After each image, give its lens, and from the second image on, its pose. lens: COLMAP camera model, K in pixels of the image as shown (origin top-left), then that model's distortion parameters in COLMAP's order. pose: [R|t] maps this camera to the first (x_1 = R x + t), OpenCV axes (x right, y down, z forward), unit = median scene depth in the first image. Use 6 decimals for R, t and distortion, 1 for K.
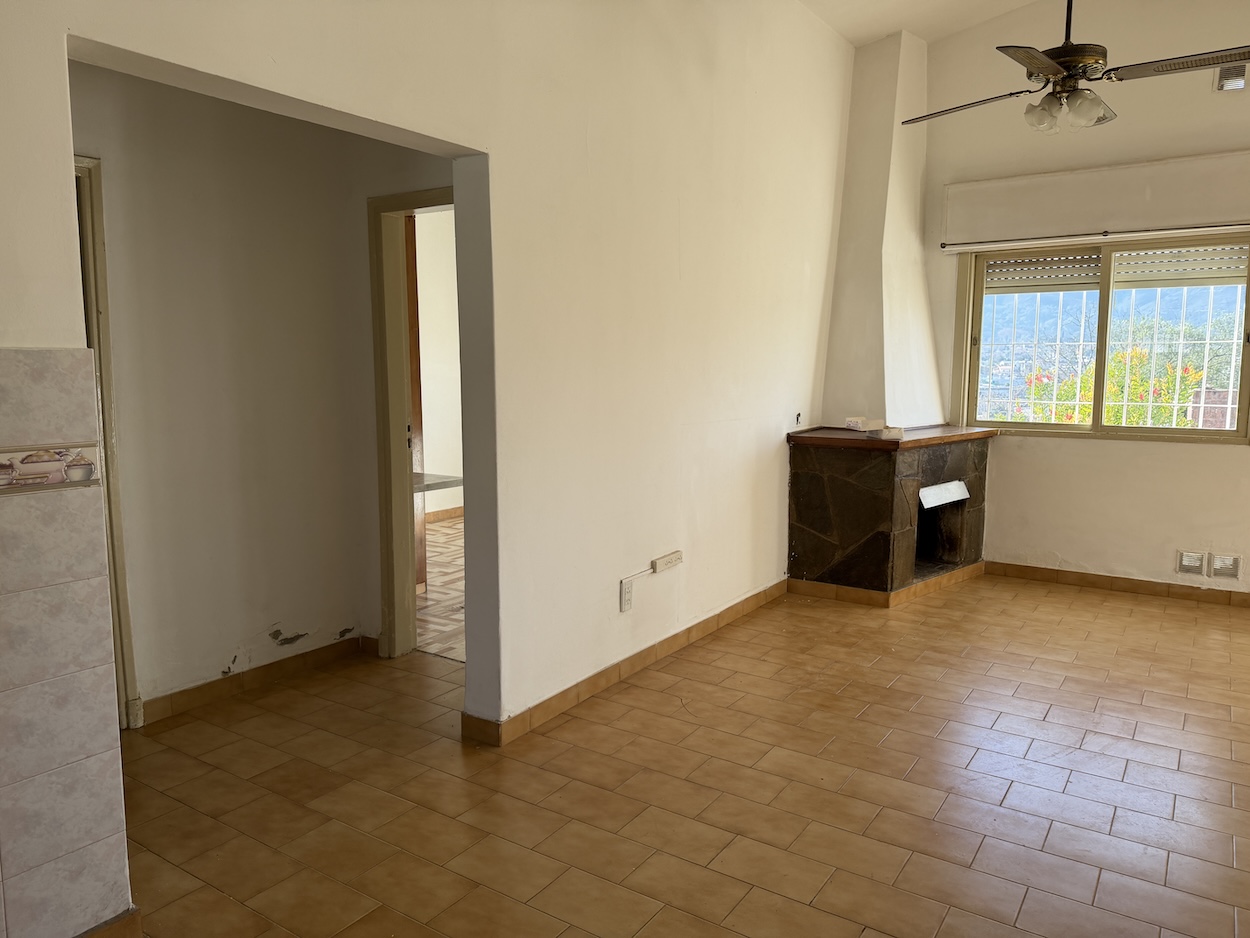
lens RADIAL K [[869.5, 0, 625.0], [0, 869.5, 469.0], [0, 0, 1]] dist [0.118211, -0.166544]
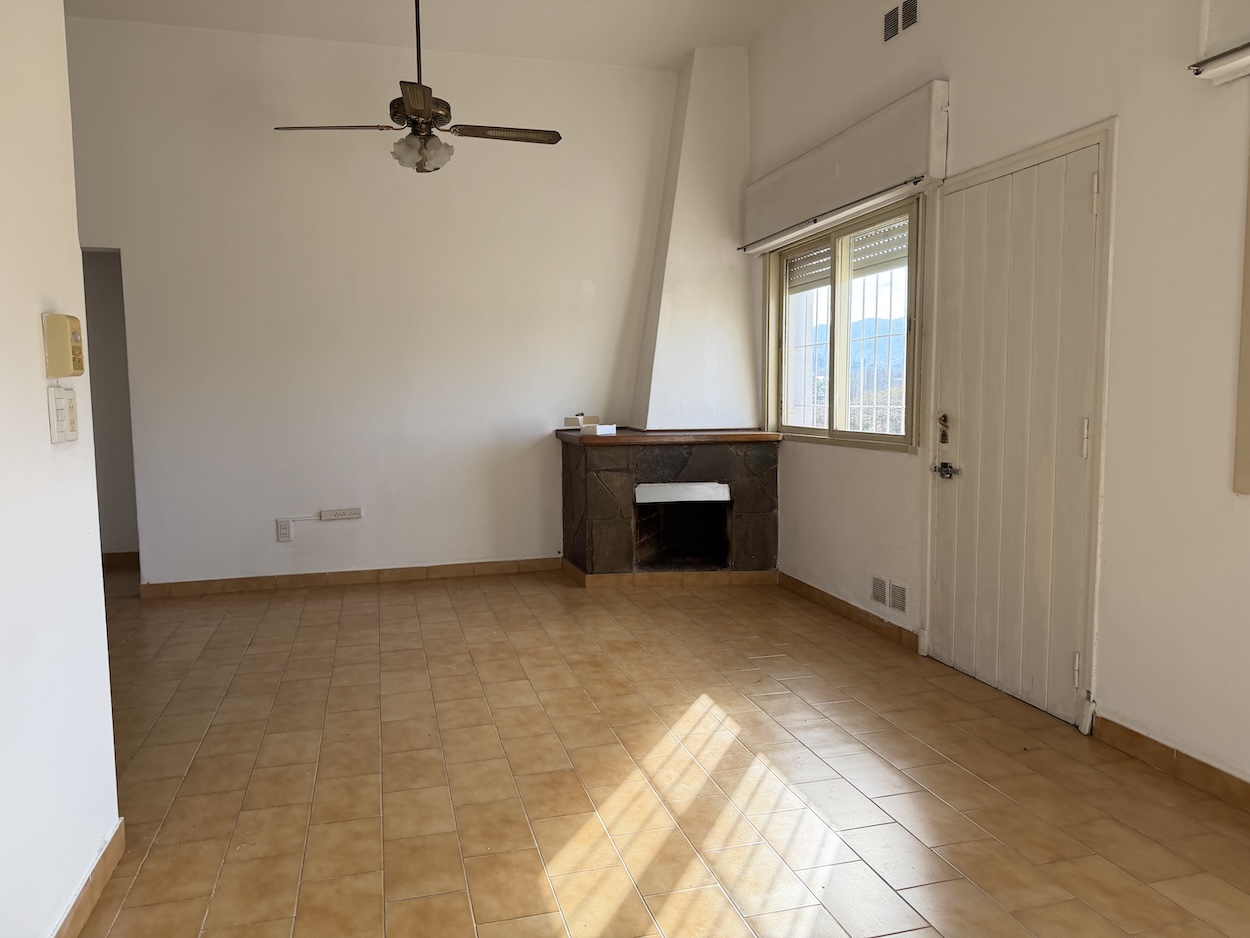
lens RADIAL K [[869.5, 0, 625.0], [0, 869.5, 469.0], [0, 0, 1]] dist [0.118211, -0.166544]
pose [[0.756801, 0.047229, -0.651937, 1.009205], [-0.065398, 0.997853, -0.003629, 0.008636], [0.650366, 0.045382, 0.758265, 0.190070]]
